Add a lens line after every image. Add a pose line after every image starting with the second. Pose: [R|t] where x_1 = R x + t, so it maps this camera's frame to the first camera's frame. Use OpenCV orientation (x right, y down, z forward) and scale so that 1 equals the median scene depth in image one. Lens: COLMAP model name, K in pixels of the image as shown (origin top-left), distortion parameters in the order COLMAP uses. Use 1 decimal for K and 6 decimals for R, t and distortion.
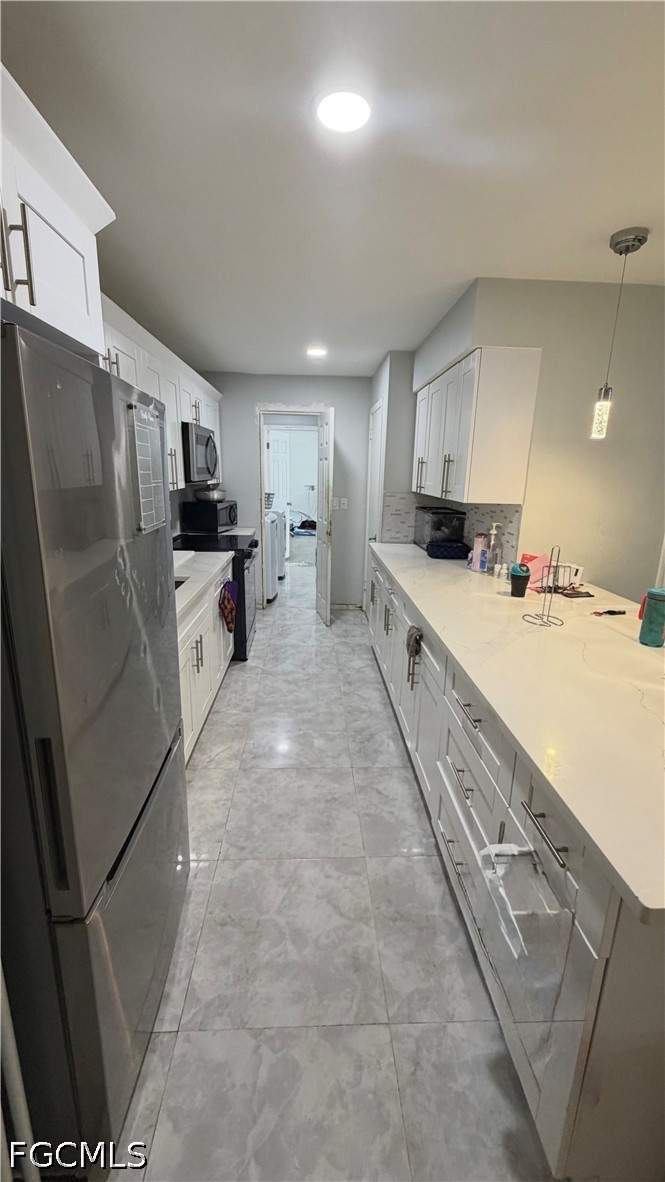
lens RADIAL K [[468.8, 0, 333.2], [0, 468.8, 587.1], [0, 0, 1]] dist [-0.001397, 0.000658]
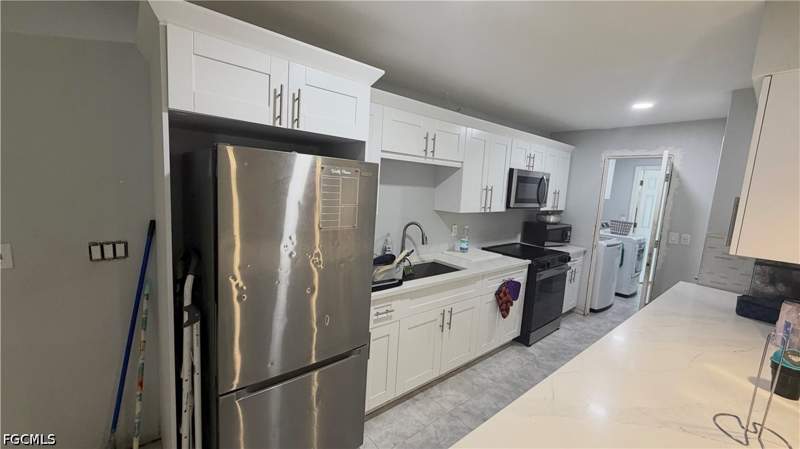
lens RADIAL K [[317.3, 0, 398.7], [0, 317.3, 224.9], [0, 0, 1]] dist [-0.001397, 0.000658]
pose [[0.604657, 0.110824, -0.788738, 0.237631], [-0.232144, 0.971799, -0.041420, -0.045312], [0.761905, 0.208146, 0.613332, 0.125885]]
